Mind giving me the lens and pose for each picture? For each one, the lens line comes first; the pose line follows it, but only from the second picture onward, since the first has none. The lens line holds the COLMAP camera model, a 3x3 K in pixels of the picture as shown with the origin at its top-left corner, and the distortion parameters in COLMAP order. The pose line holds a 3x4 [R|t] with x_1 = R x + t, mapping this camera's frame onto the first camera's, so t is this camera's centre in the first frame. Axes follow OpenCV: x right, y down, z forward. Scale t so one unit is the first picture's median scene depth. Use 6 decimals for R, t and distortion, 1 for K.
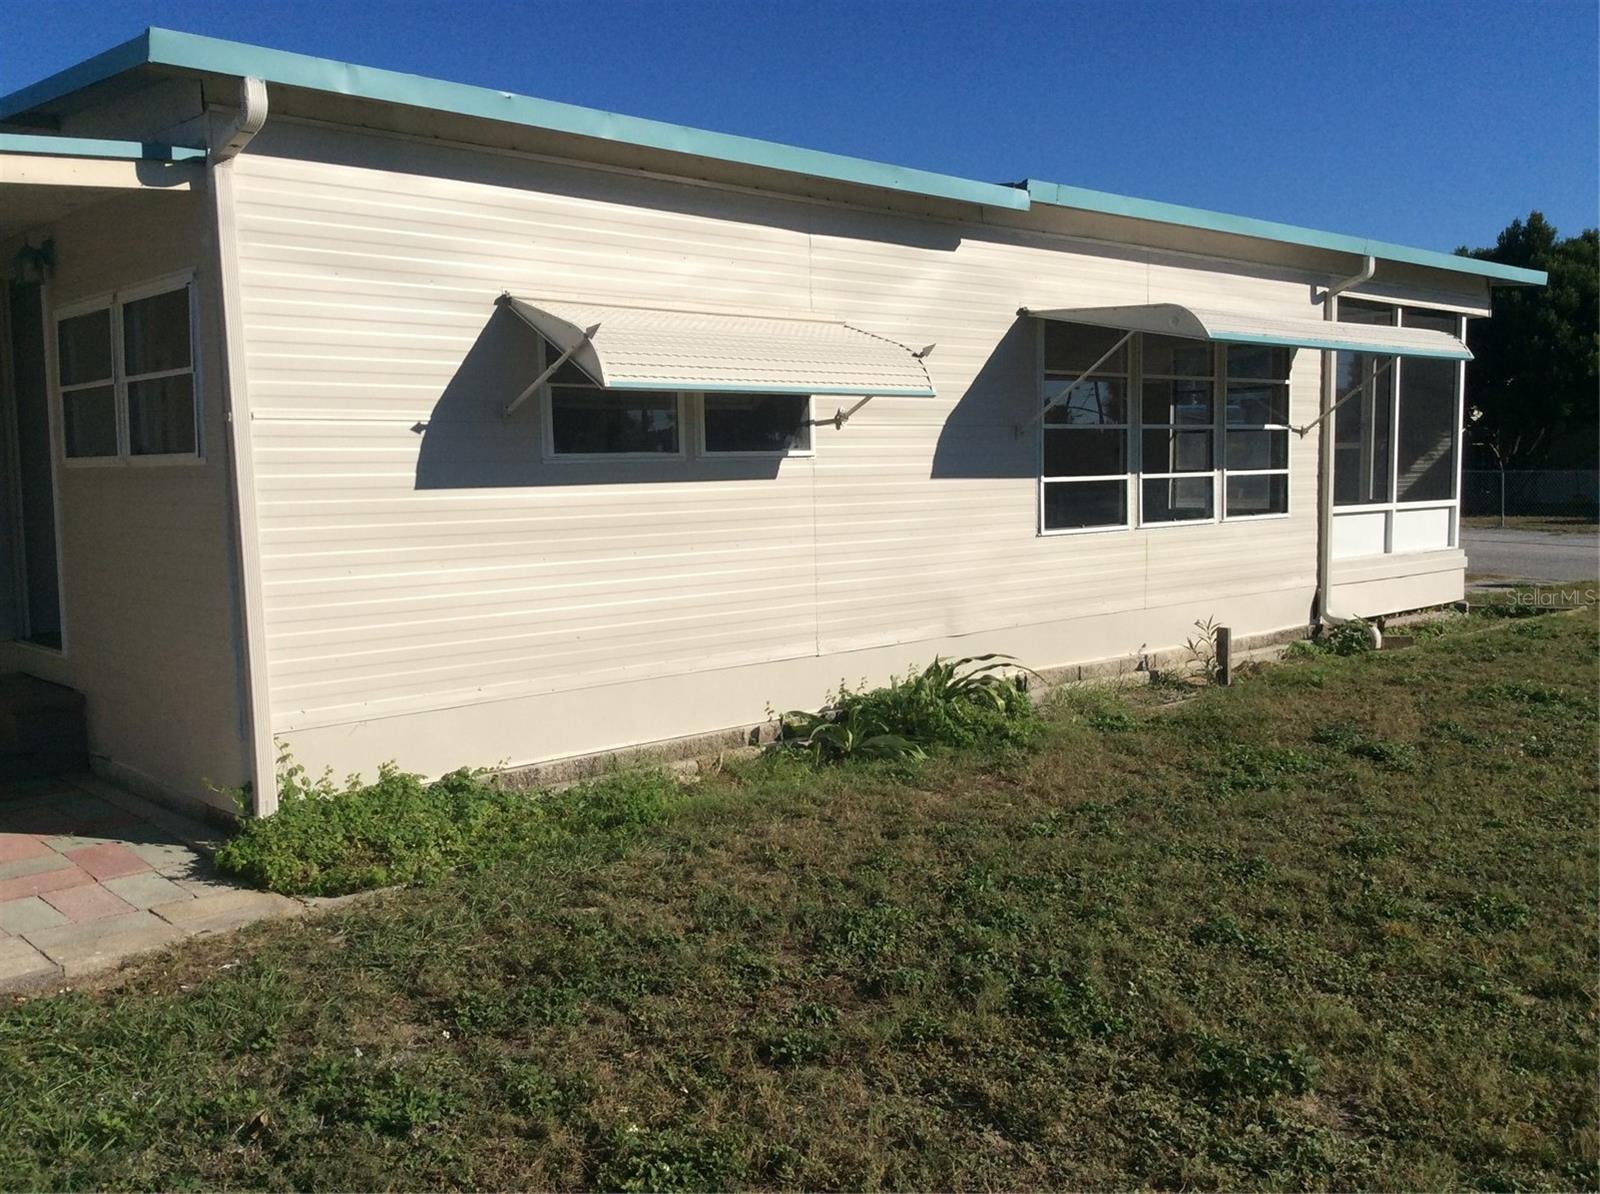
lens RADIAL K [[1462.6, 0, 800.1], [0, 1462.6, 598.8], [0, 0, 1]] dist [0.024388, 0.000000]
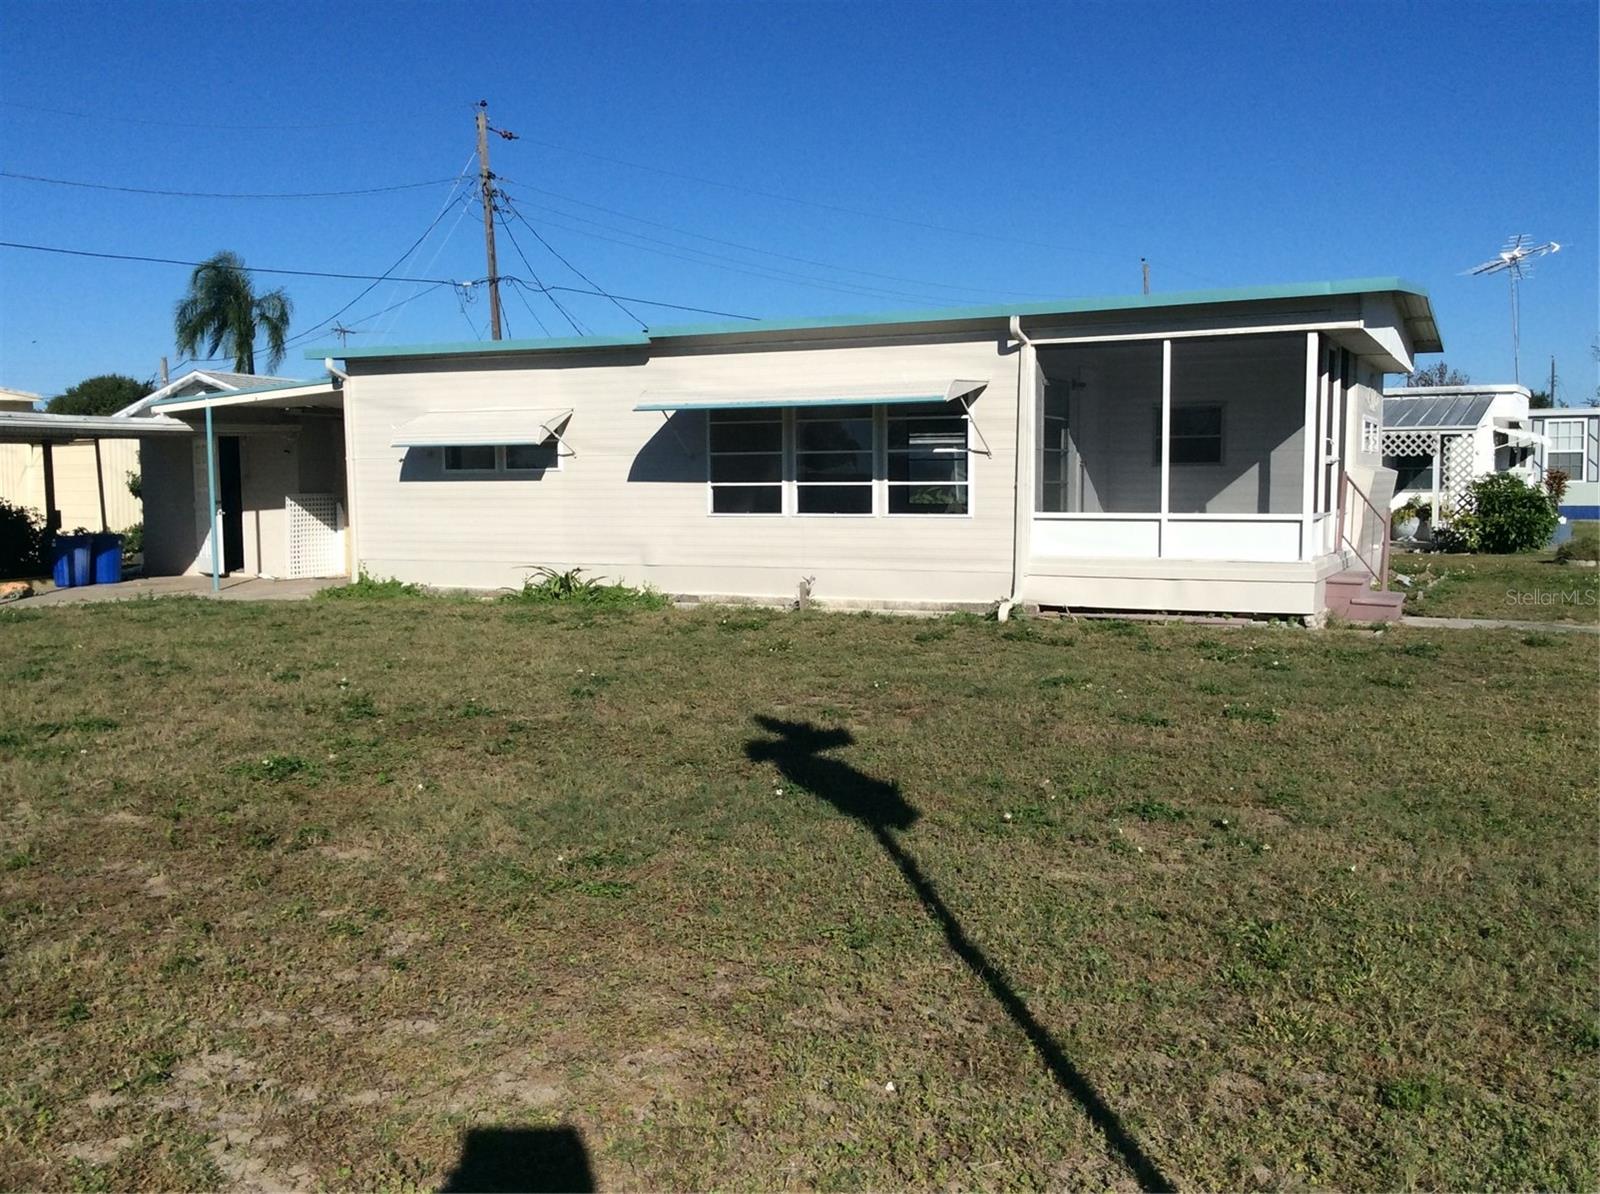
lens RADIAL K [[1528.0, 0, 800.5], [0, 1528.0, 597.8], [0, 0, 1]] dist [0.019545, 0.000000]
pose [[0.365669, 0.108205, -0.924434, 1.925760], [-0.072259, 0.993522, 0.087708, -0.115206], [0.927936, 0.034727, 0.371119, 0.425650]]
